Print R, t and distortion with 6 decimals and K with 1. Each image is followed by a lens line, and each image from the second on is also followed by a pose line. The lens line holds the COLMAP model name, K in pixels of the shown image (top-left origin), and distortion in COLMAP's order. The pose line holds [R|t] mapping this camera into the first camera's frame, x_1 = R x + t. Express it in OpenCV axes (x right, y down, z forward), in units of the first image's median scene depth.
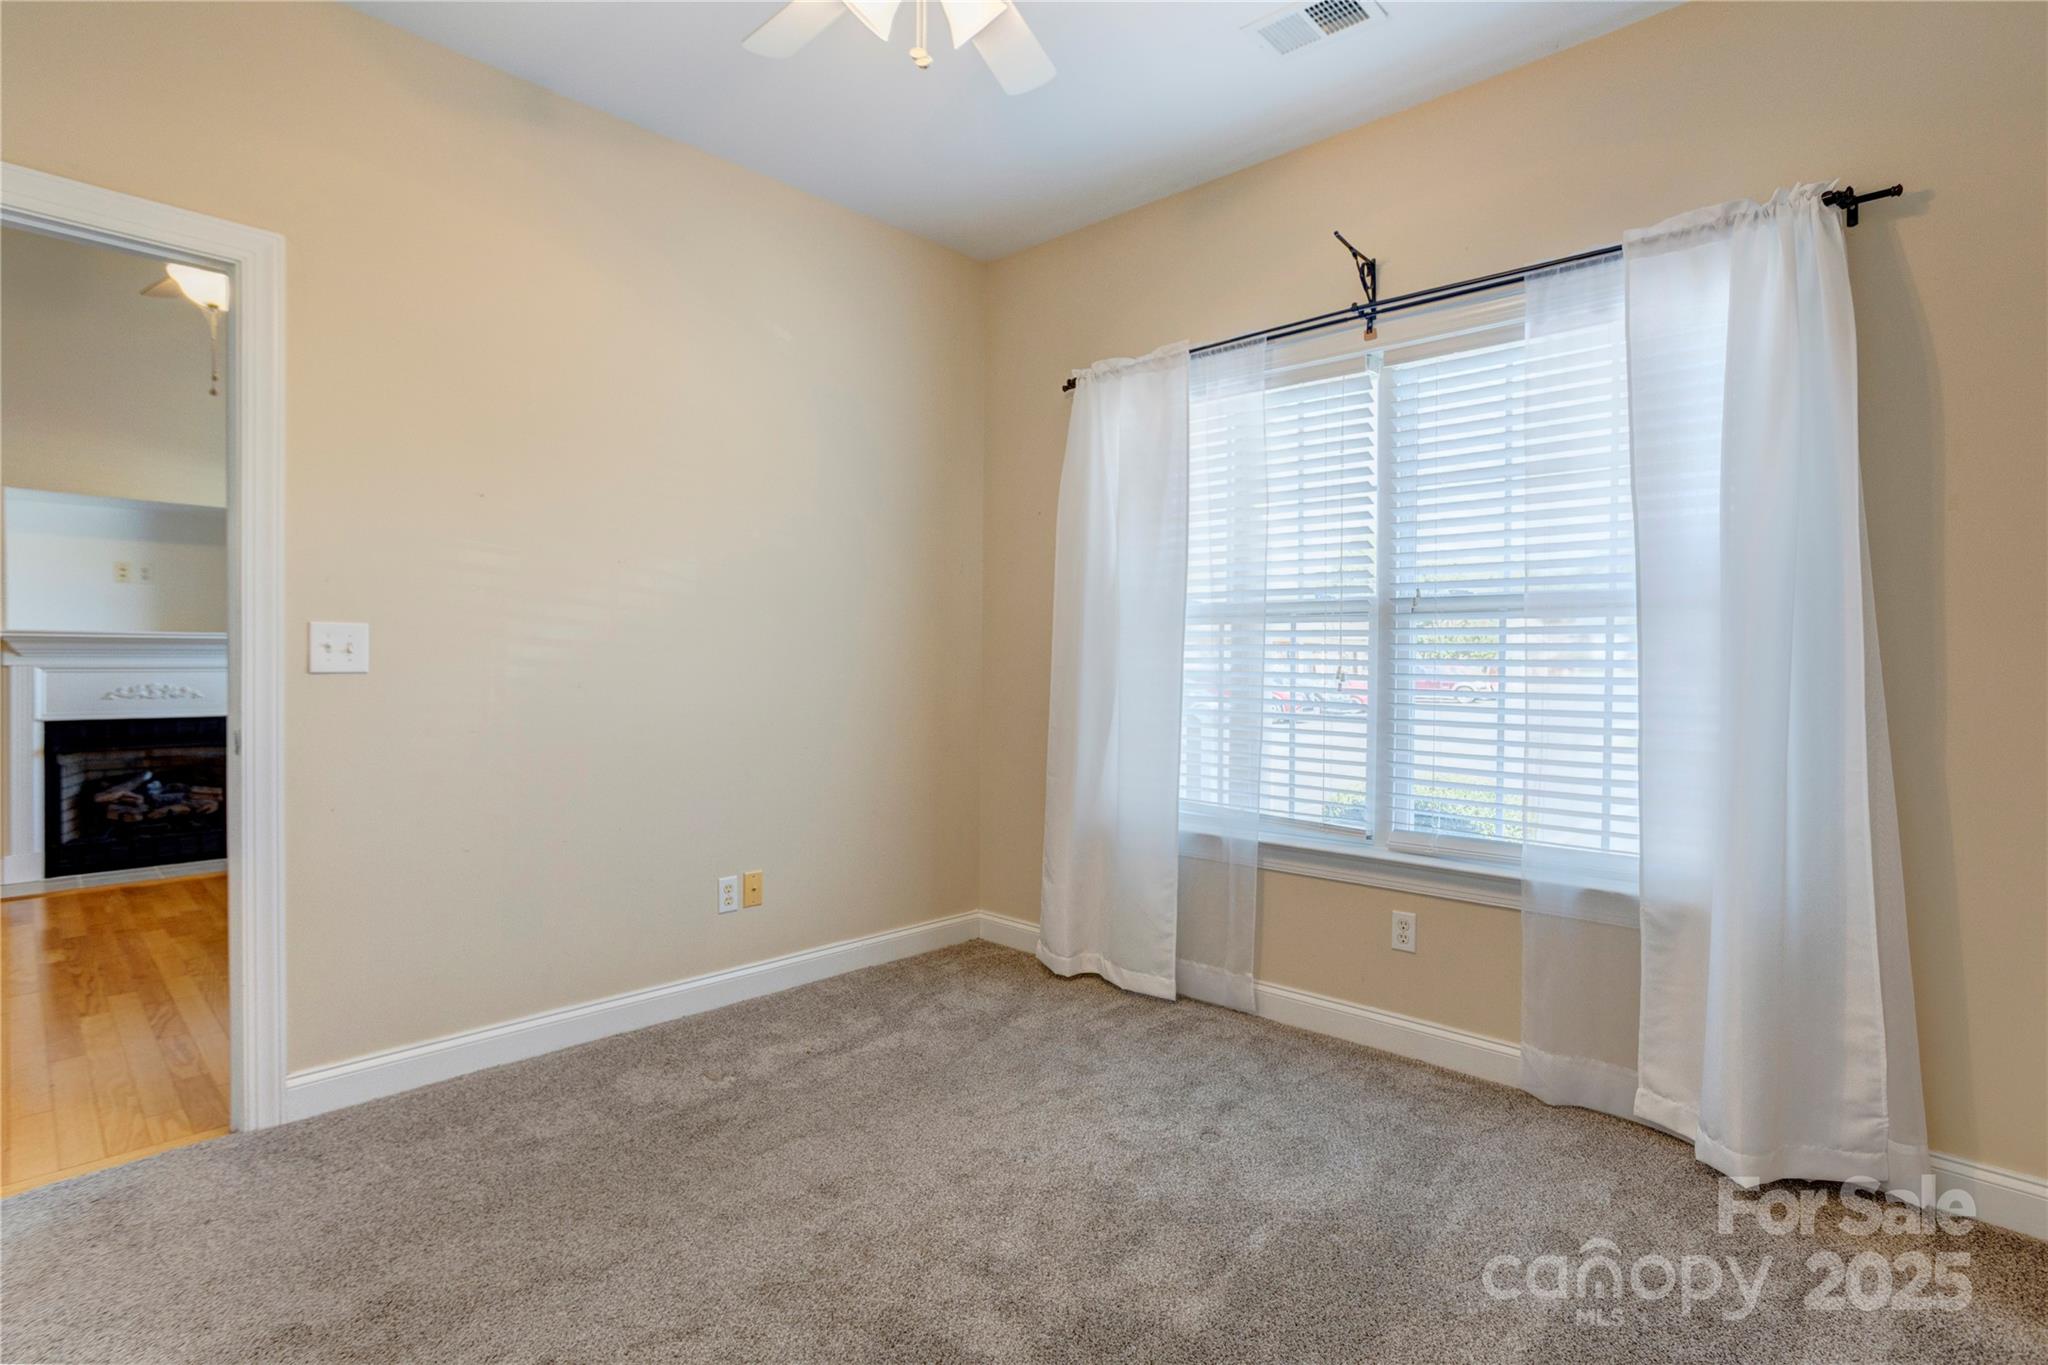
lens RADIAL K [[1001.8, 0, 1028.6], [0, 1001.8, 682.2], [0, 0, 1]] dist [-0.020274, 0.009254]
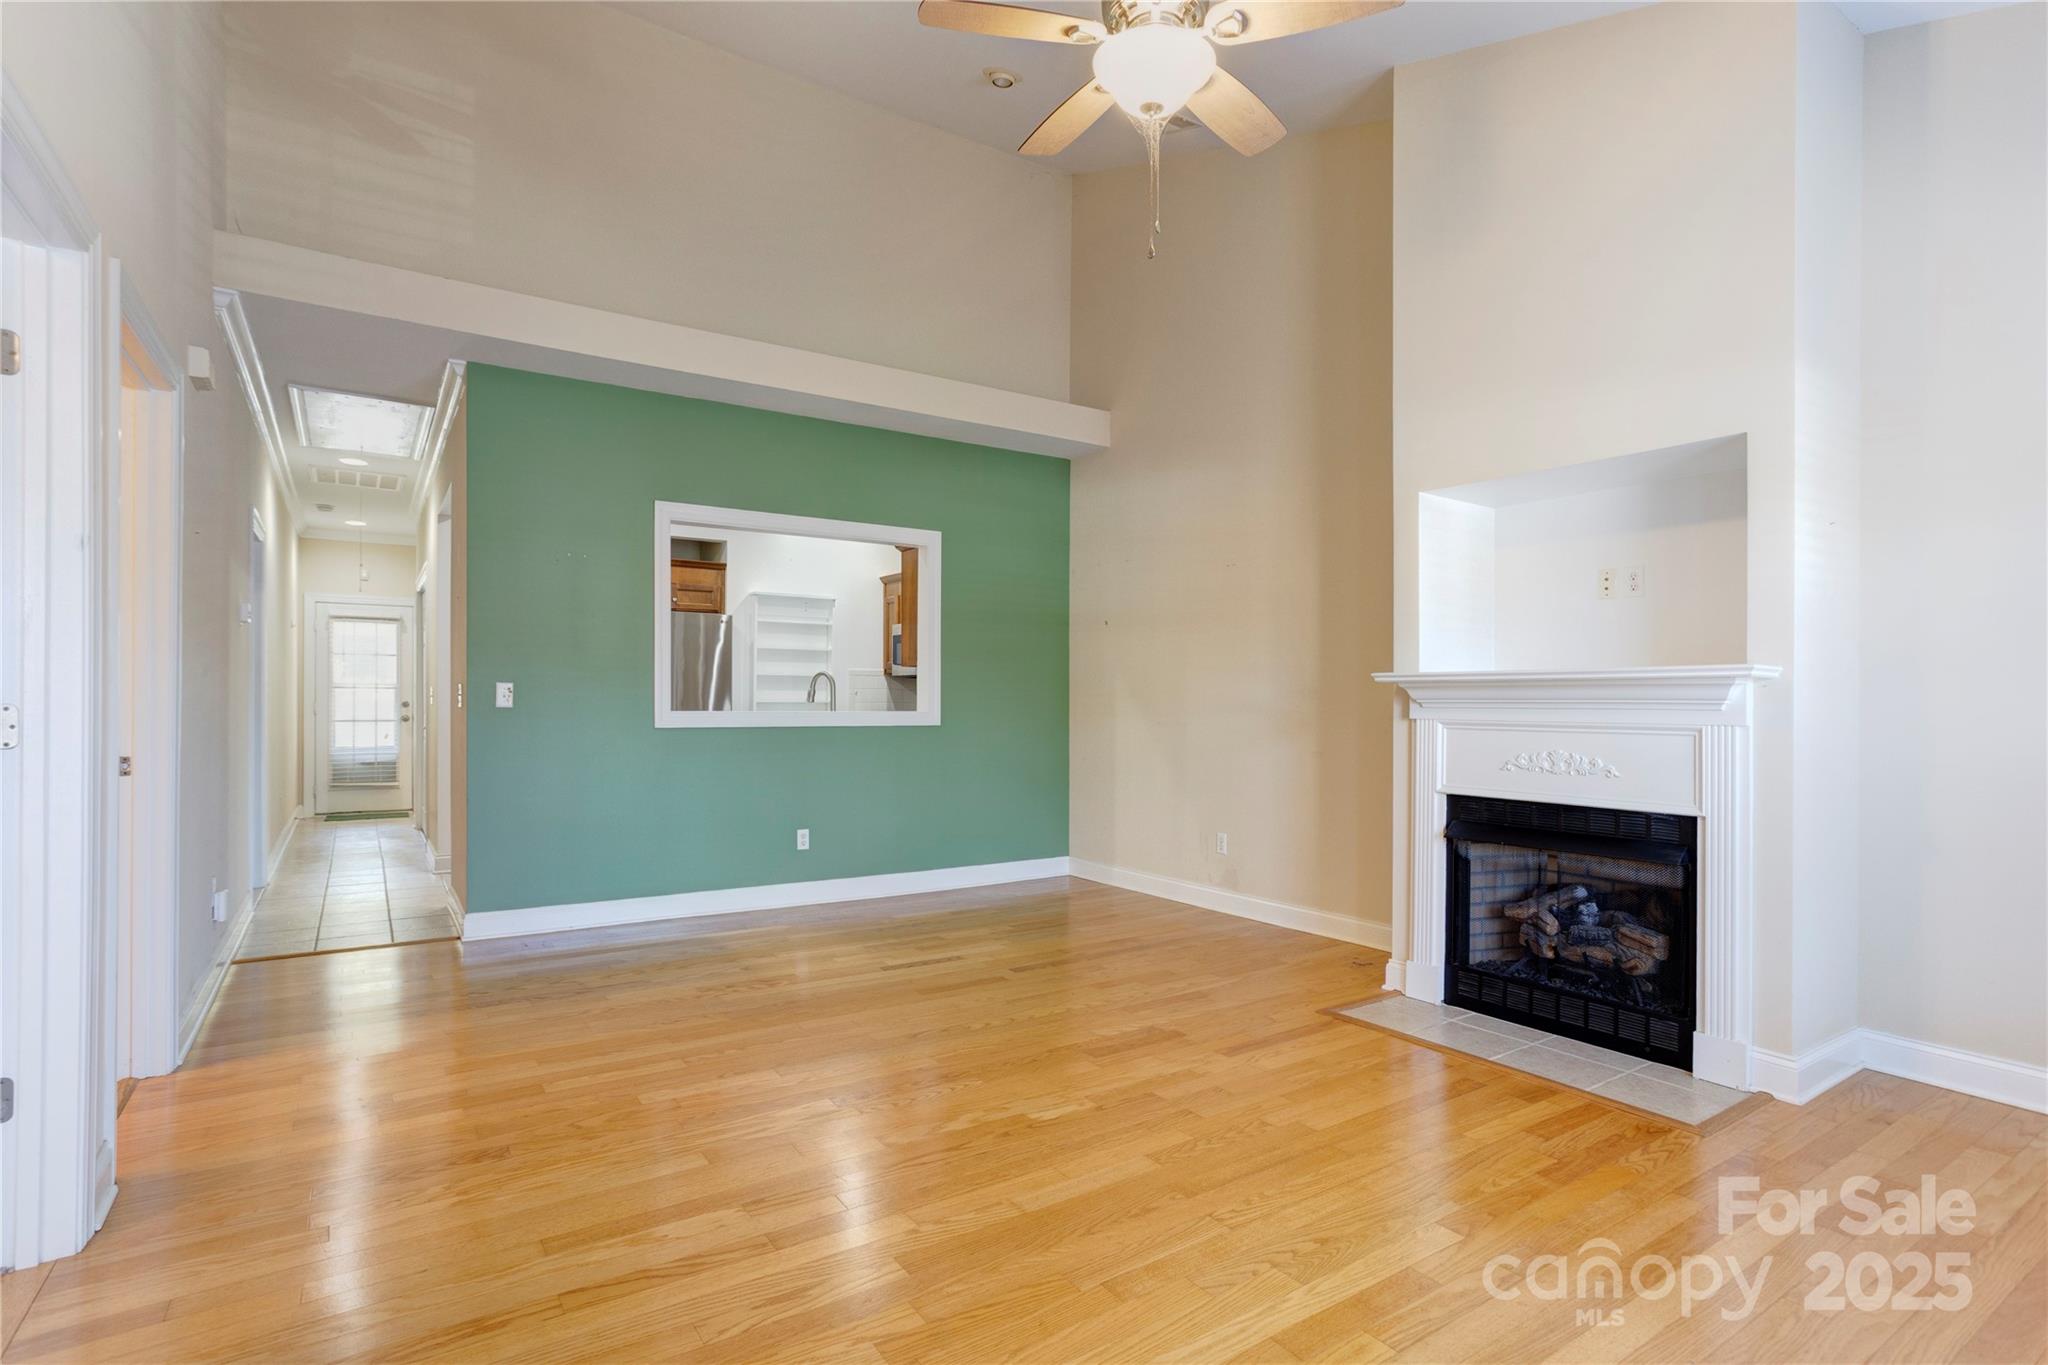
lens RADIAL K [[1001.8, 0, 1023.6], [0, 1001.8, 711.7], [0, 0, 1]] dist [-0.020274, 0.009254]
pose [[-0.273682, -0.003784, -0.961813, -0.163776], [-0.032360, 0.999462, 0.005276, -0.015441], [0.961276, 0.032568, -0.273658, 0.829585]]
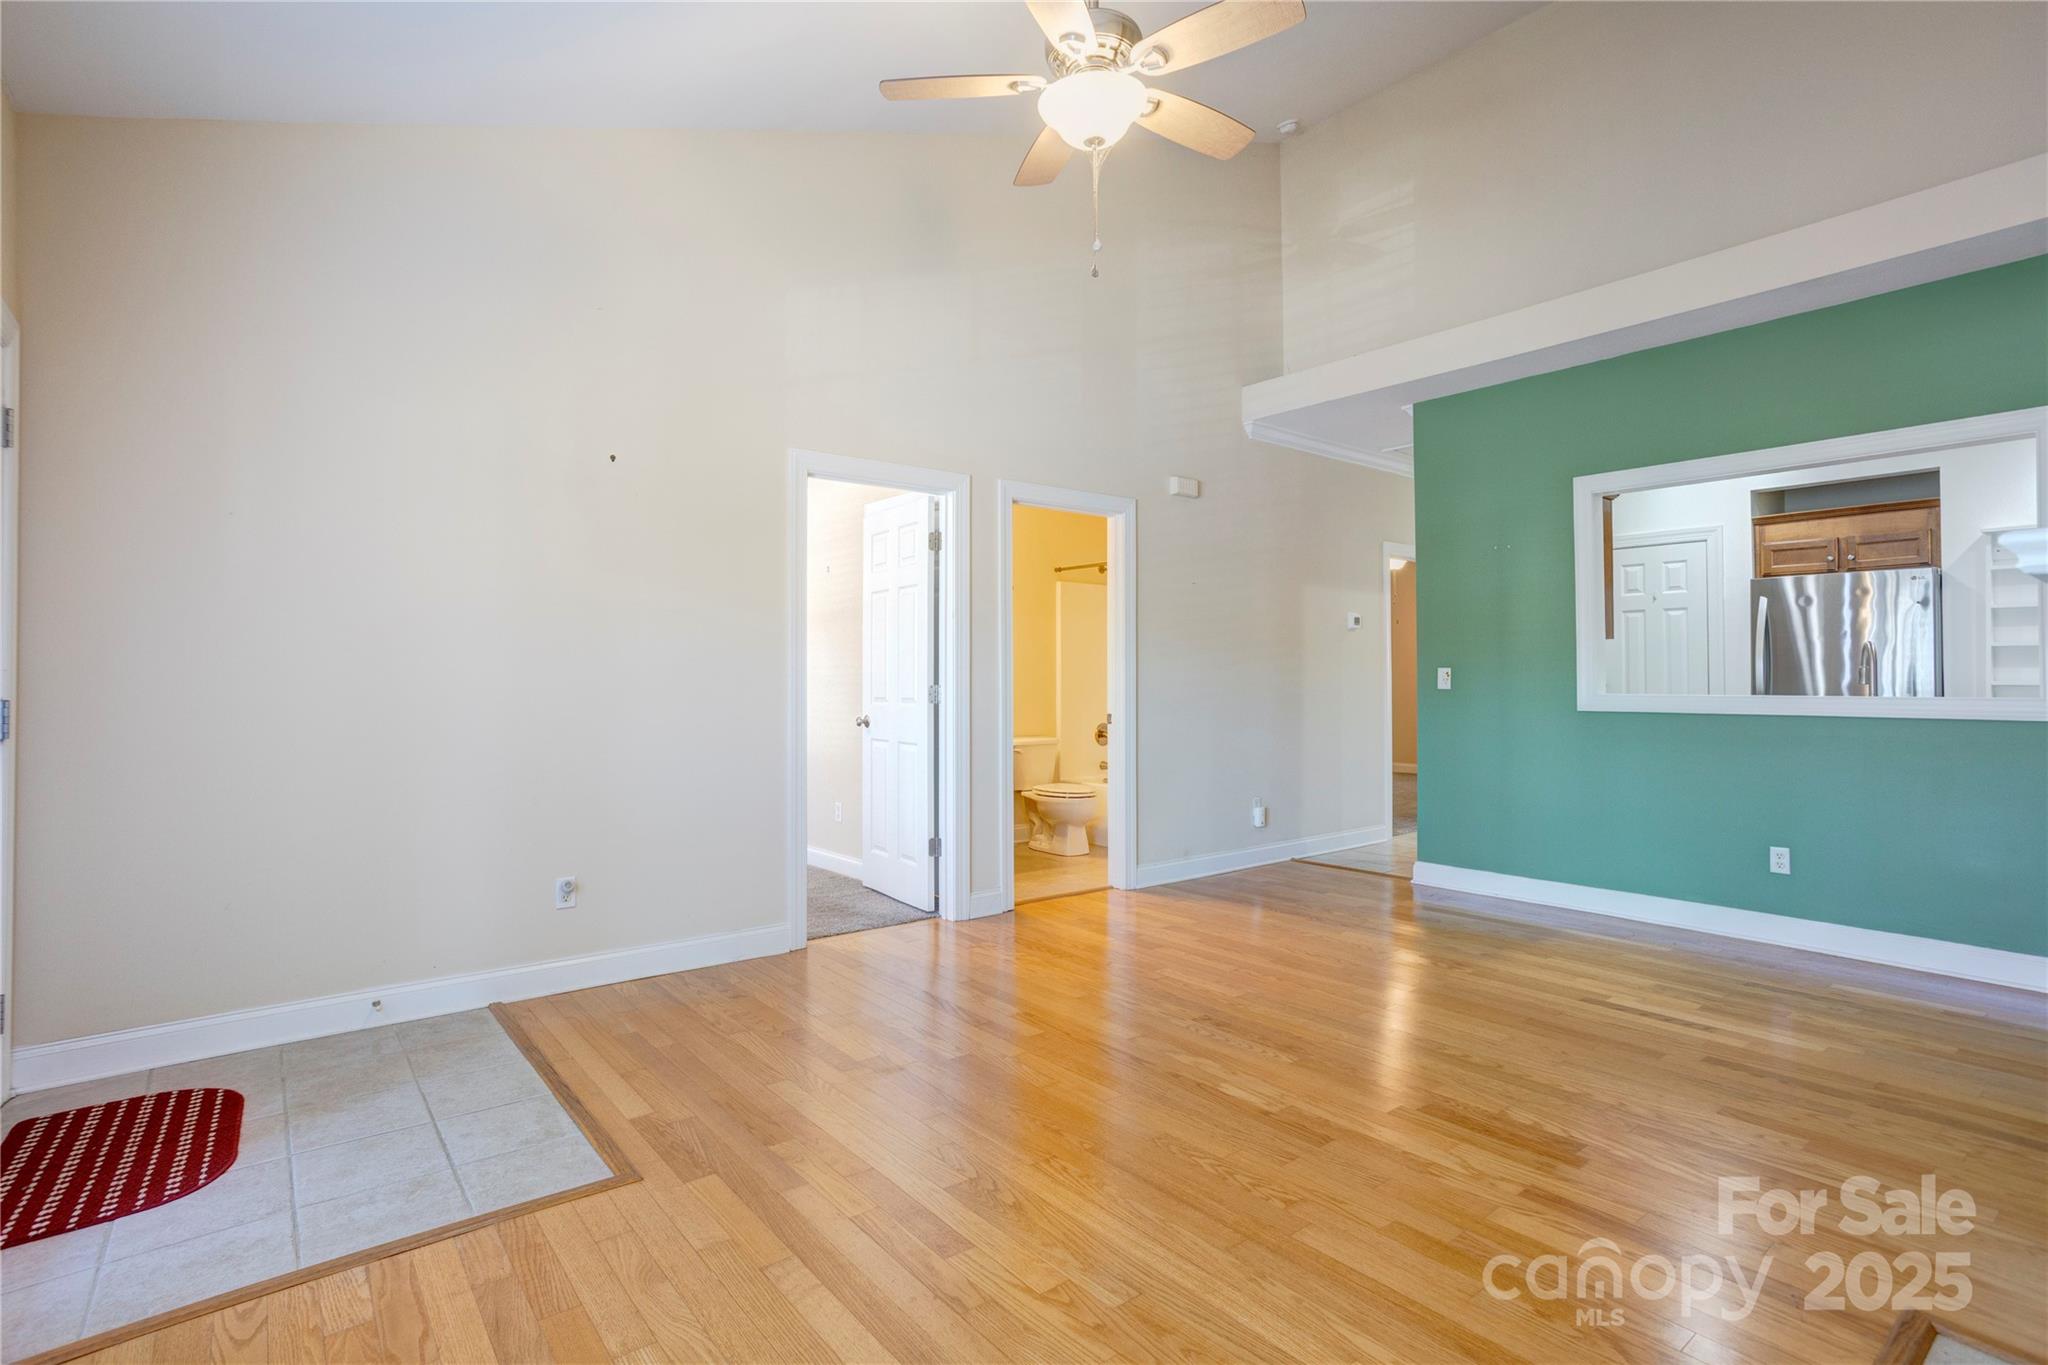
lens RADIAL K [[1001.8, 0, 1021.7], [0, 1001.8, 682.3], [0, 0, 1]] dist [-0.020274, 0.009254]
pose [[-0.982125, -0.011905, 0.187855, -0.647326], [-0.007362, 0.999664, 0.024860, -0.029009], [-0.188088, 0.023033, -0.981882, 1.227566]]
